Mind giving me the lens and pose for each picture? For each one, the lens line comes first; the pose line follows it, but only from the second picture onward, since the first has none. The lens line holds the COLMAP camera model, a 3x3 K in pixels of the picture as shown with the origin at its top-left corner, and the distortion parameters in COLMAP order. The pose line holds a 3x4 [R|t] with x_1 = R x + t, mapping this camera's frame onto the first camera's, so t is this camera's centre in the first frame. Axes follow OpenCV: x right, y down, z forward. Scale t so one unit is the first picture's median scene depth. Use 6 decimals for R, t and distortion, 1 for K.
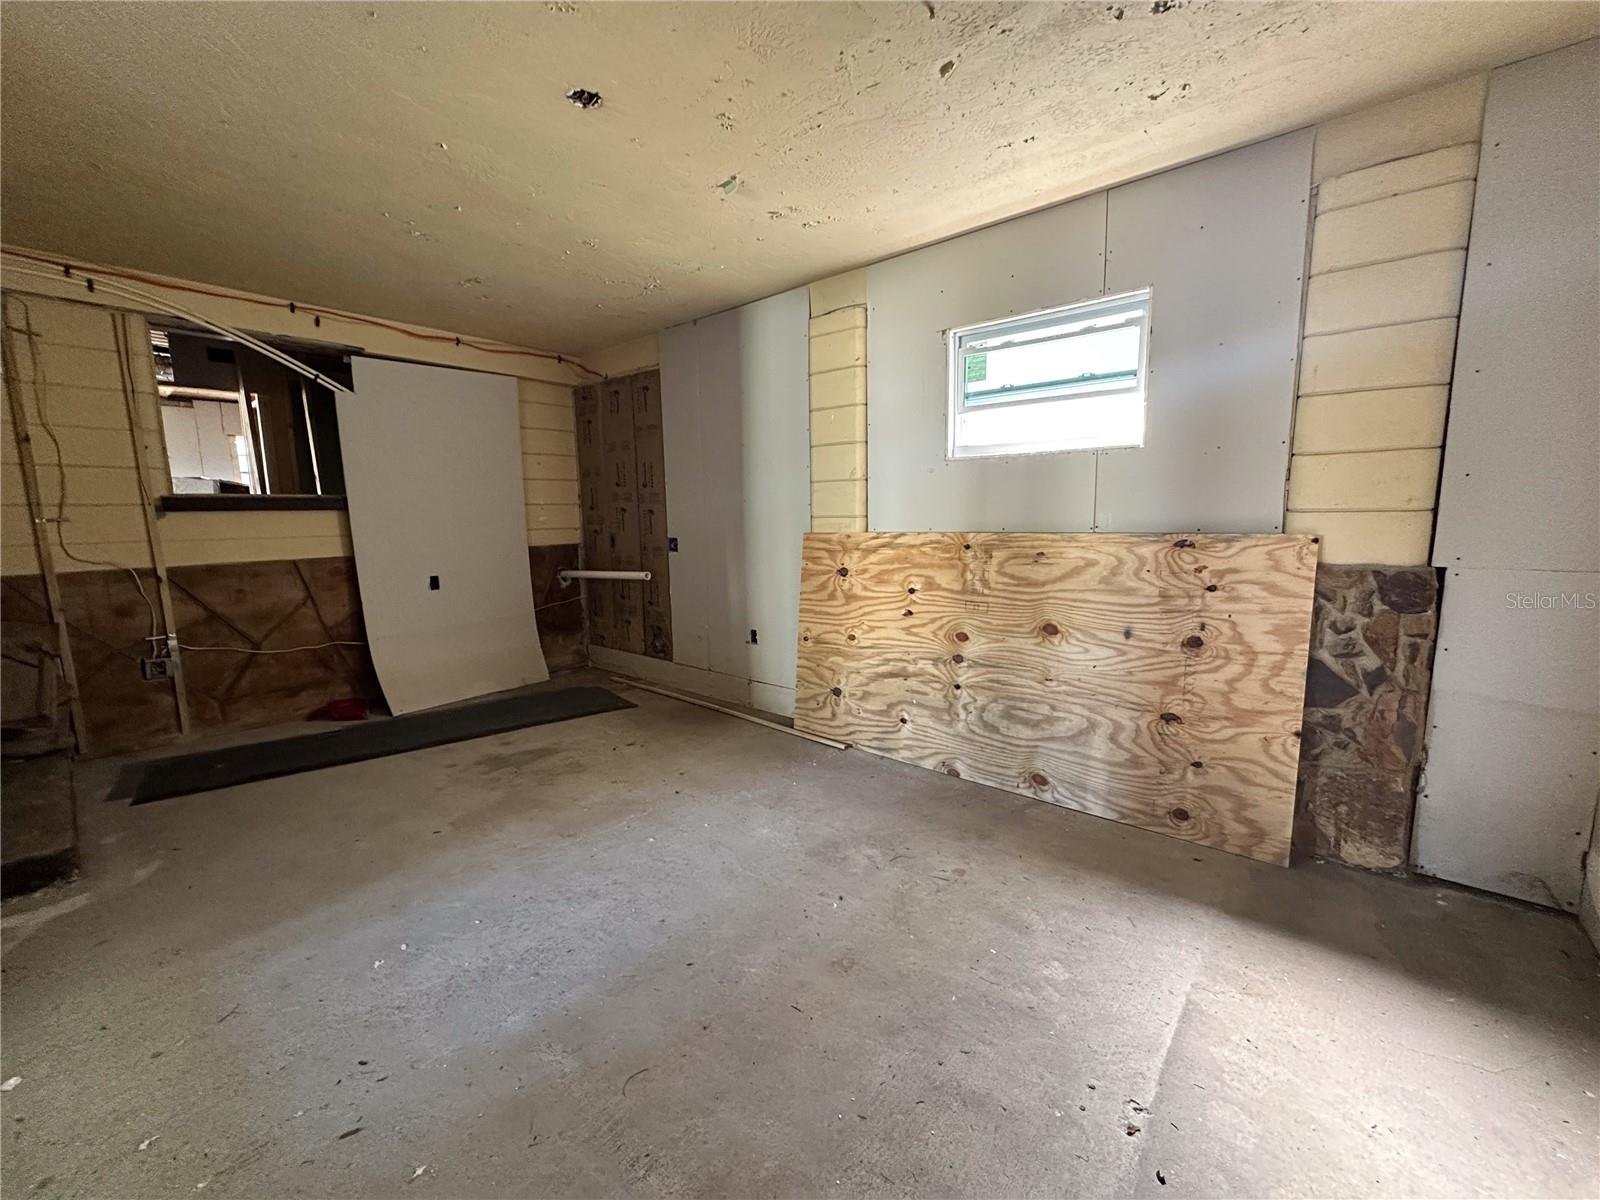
lens RADIAL K [[640.0, 0, 796.9], [0, 640.0, 600.3], [0, 0, 1]] dist [-0.002375, 0.000886]
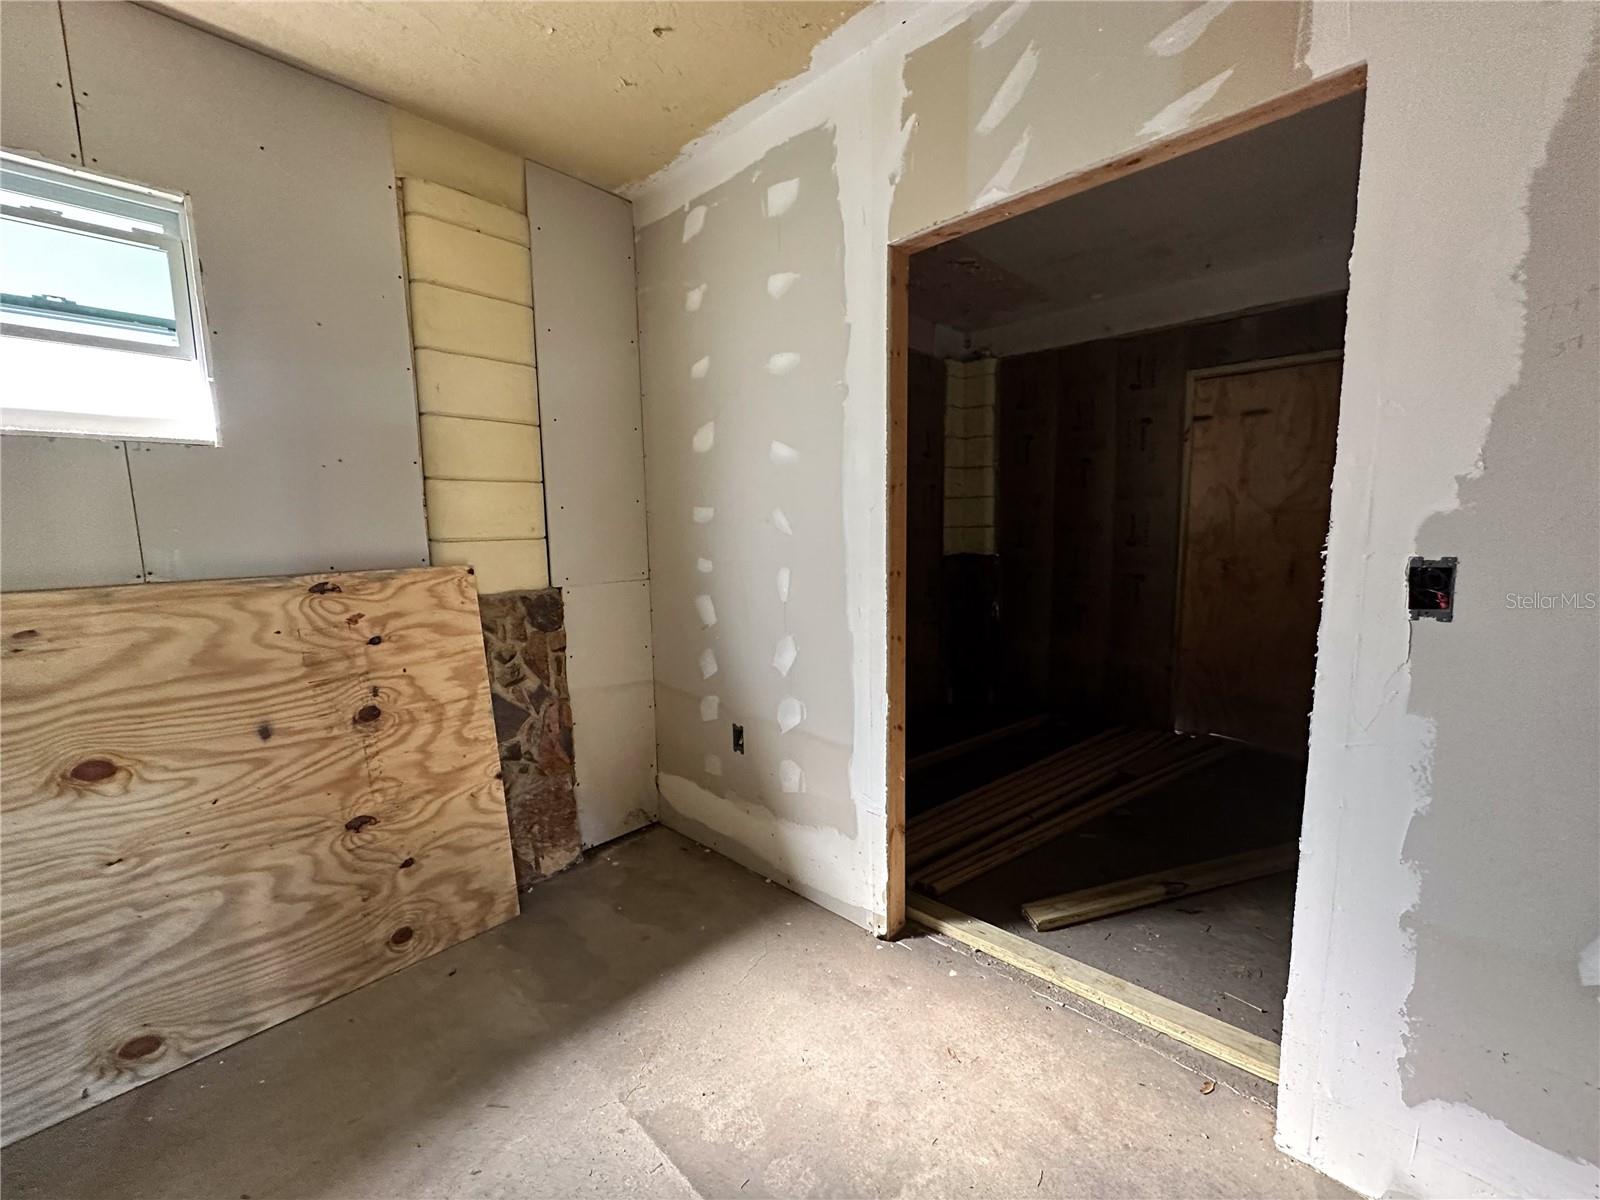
lens RADIAL K [[640.0, 0, 799.3], [0, 640.0, 602.4], [0, 0, 1]] dist [-0.002375, 0.000886]
pose [[0.060295, -0.110409, 0.992056, -0.084886], [0.154089, 0.982980, 0.100033, -0.059795], [-0.986216, 0.146833, 0.076281, 0.398782]]
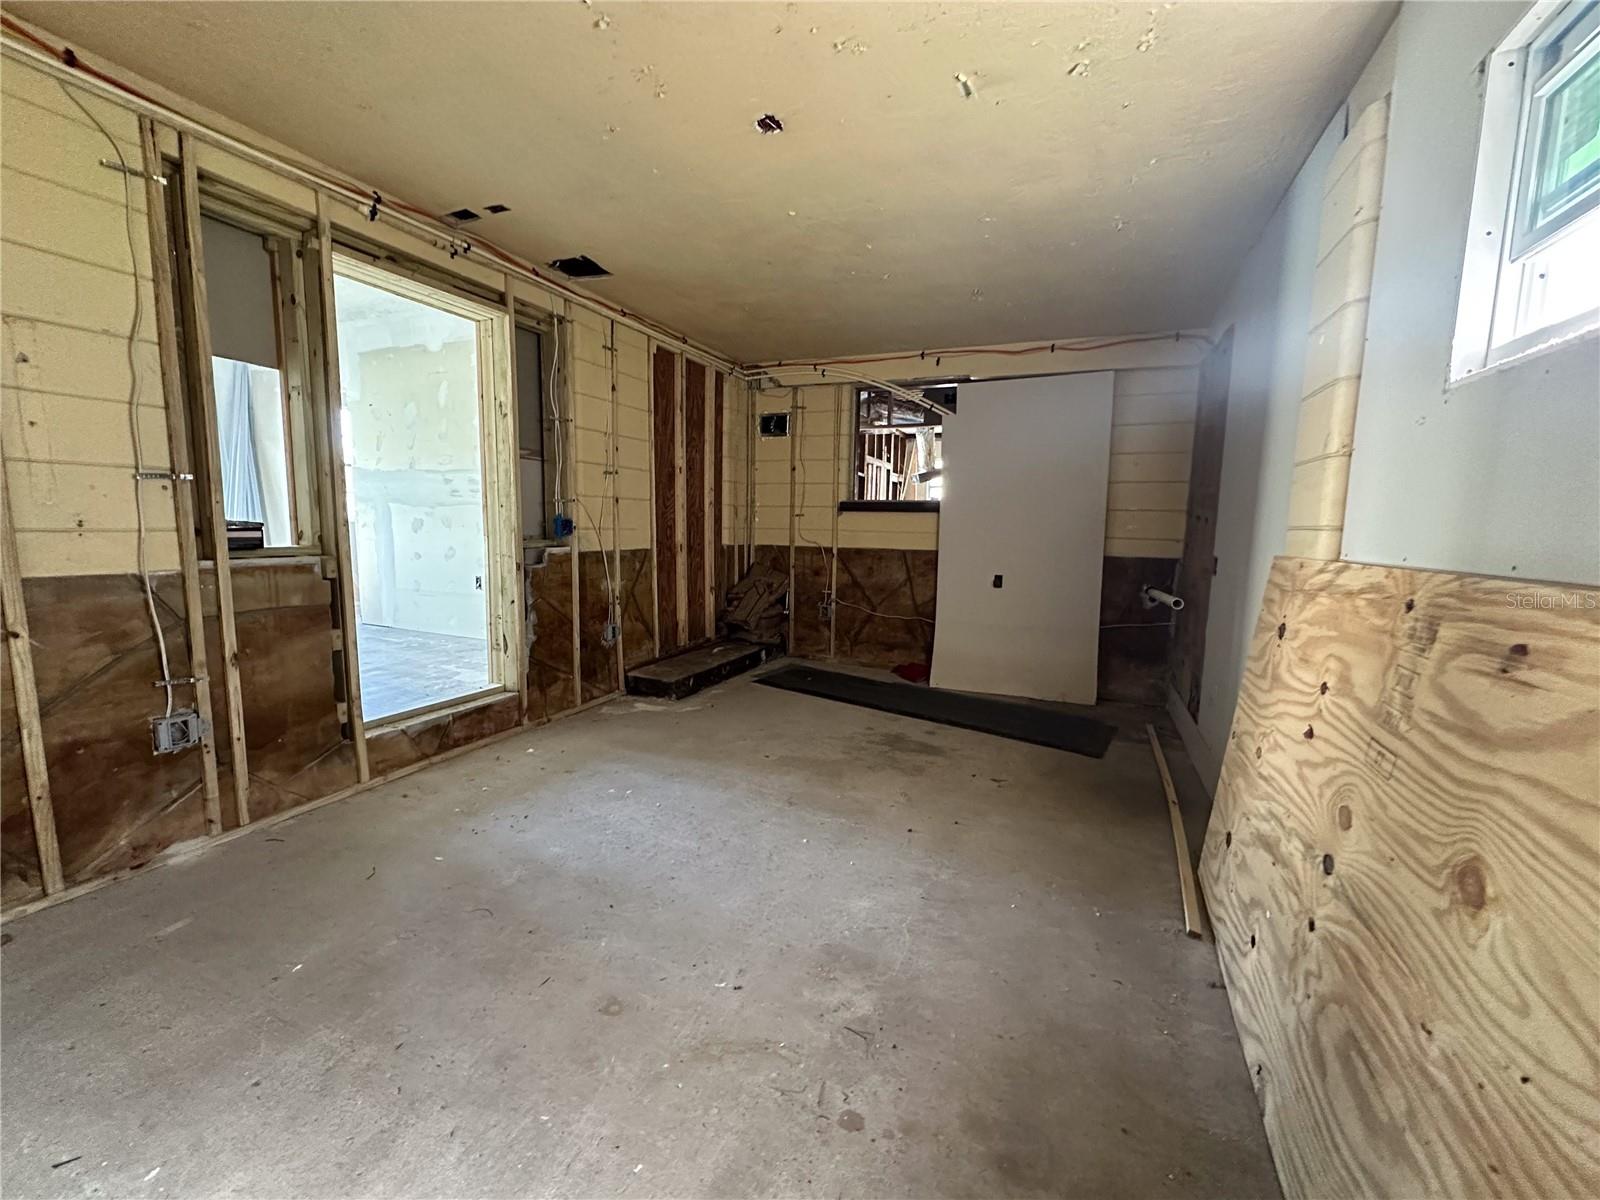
lens RADIAL K [[640.0, 0, 800.5], [0, 640.0, 600.7], [0, 0, 1]] dist [-0.002375, 0.000886]
pose [[0.290490, 0.137250, -0.946984, 0.635463], [-0.157208, 0.983057, 0.094255, -0.077982], [0.943876, 0.121494, 0.307145, 0.628669]]
